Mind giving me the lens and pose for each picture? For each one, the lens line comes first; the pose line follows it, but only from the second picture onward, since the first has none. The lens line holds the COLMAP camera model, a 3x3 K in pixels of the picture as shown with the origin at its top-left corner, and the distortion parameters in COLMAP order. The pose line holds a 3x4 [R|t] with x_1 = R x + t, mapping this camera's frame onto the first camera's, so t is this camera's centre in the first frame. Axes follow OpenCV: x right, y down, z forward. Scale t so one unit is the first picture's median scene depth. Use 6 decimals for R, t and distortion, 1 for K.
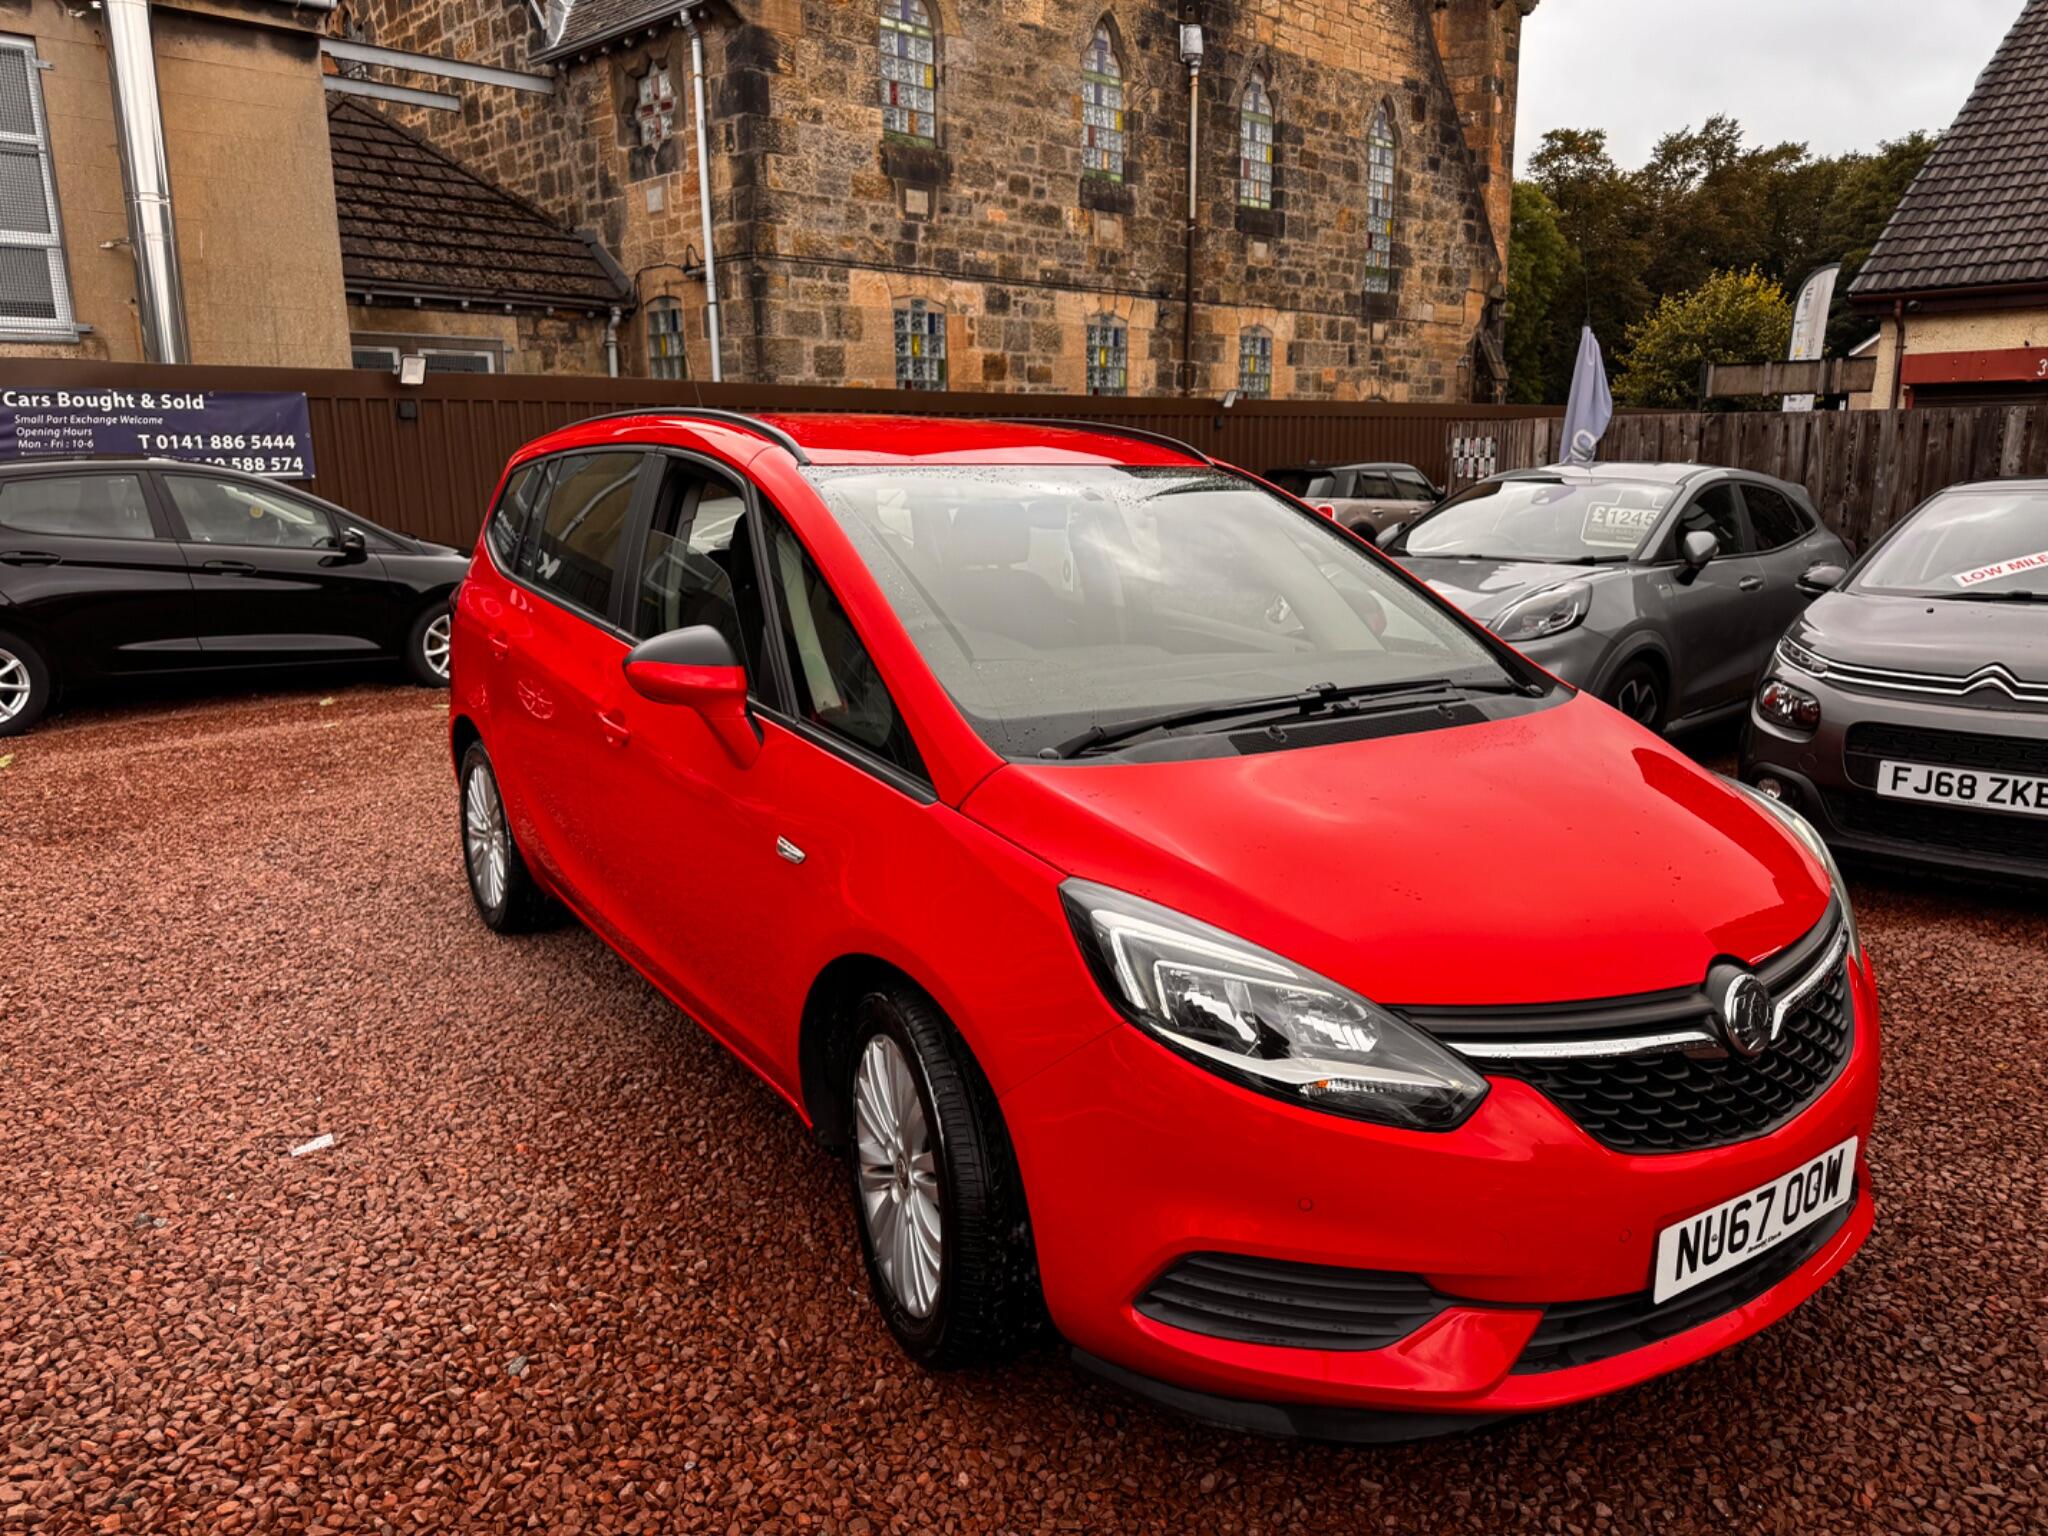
lens RADIAL K [[1506.1, 0, 1026.2], [0, 1506.1, 727.7], [0, 0, 1]] dist [0.005582, 0.004952]
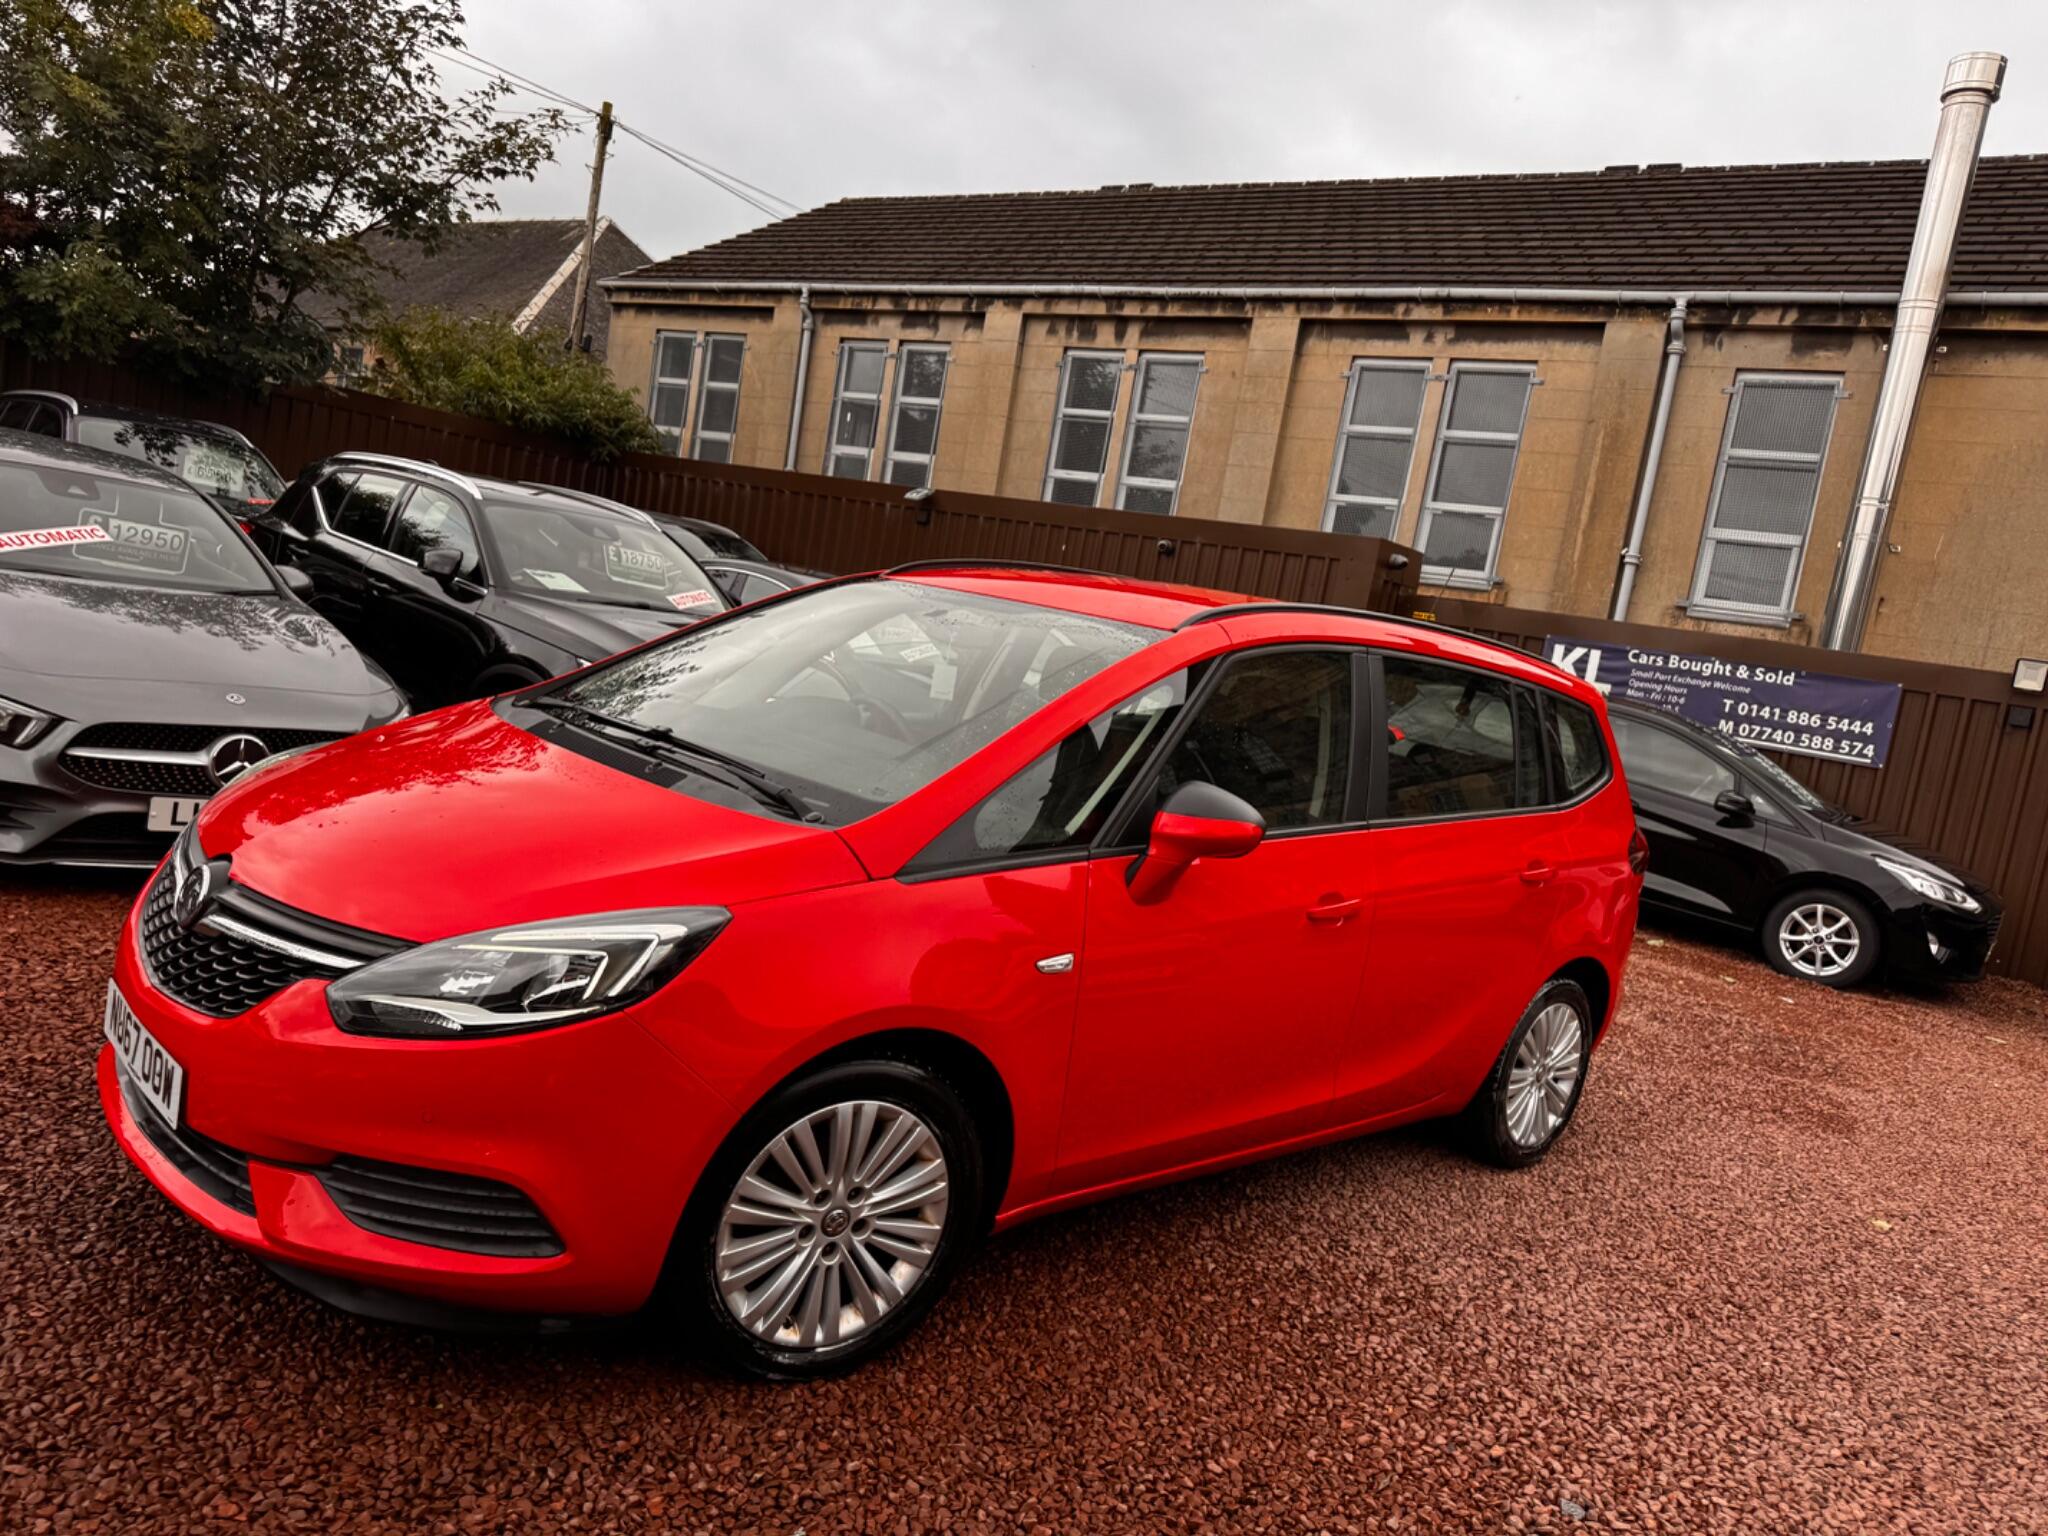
lens RADIAL K [[1485.6, 0, 1031.1], [0, 1485.6, 787.4], [0, 0, 1]] dist [0.014173, -0.024945]
pose [[0.147545, 0.148825, -0.977794, 0.415238], [-0.338637, 0.936464, 0.091435, -0.058078], [0.929277, 0.317626, 0.188568, 0.325880]]
